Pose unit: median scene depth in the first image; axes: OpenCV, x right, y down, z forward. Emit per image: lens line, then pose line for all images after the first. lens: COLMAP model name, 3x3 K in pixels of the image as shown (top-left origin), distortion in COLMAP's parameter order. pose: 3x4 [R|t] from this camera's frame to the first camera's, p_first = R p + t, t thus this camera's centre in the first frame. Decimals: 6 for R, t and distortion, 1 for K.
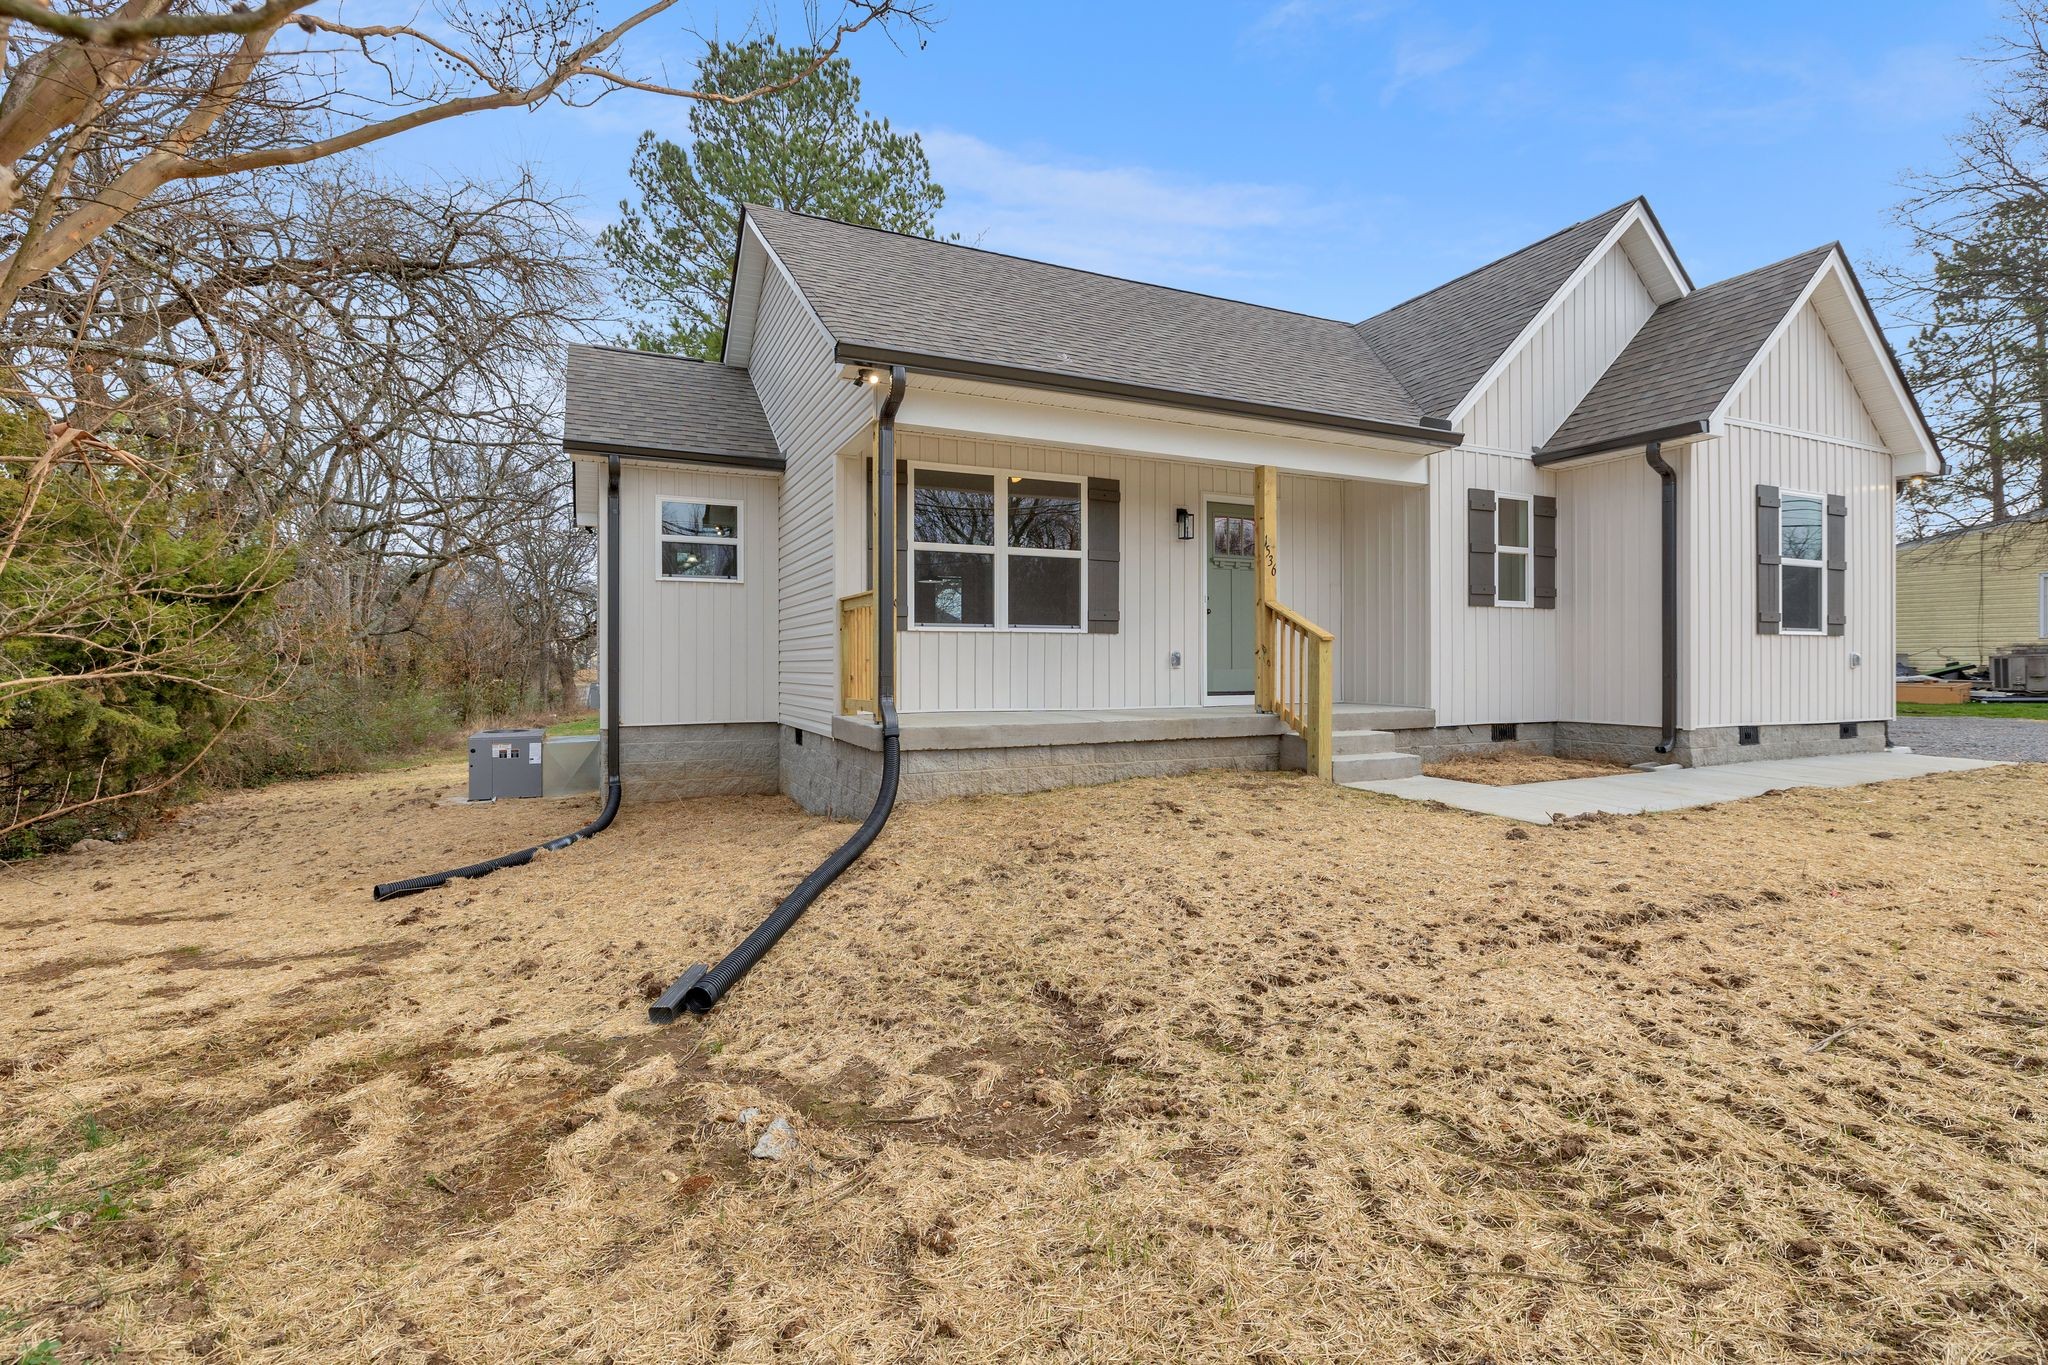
lens RADIAL K [[892.6, 0, 1019.6], [0, 892.6, 664.4], [0, 0, 1]] dist [0.000632, 0.000167]
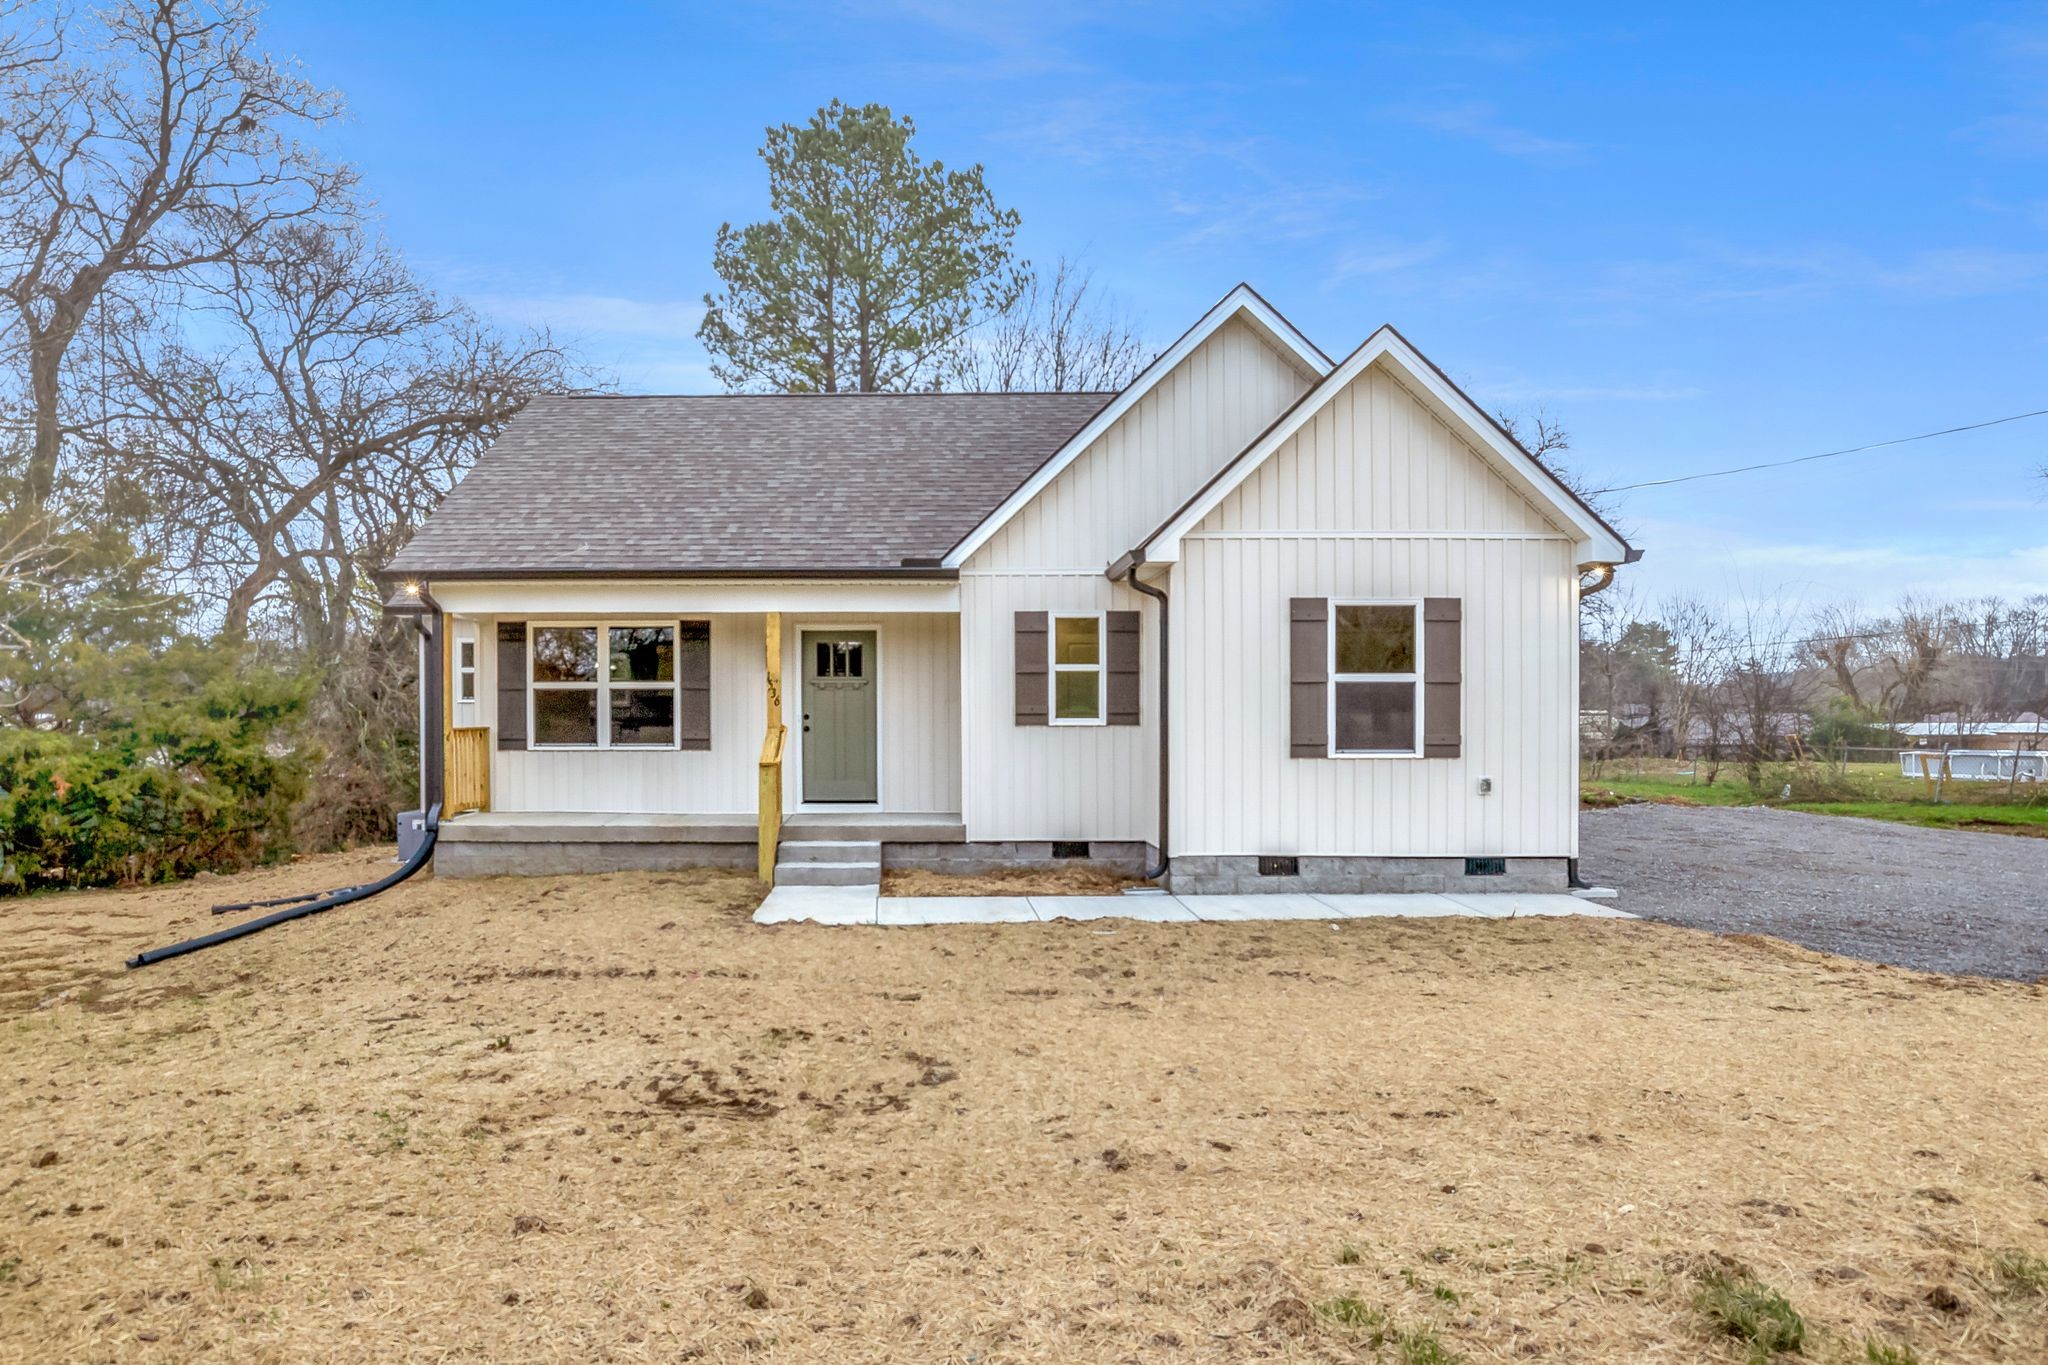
lens RADIAL K [[1216.0, 0, 1024.7], [0, 1216.0, 722.2], [0, 0, 1]] dist [-0.049098, -0.000094]
pose [[0.908010, 0.004930, -0.418921, 1.099855], [-0.001709, 0.999966, 0.008064, -0.080462], [0.418946, -0.006606, 0.907987, -0.269921]]
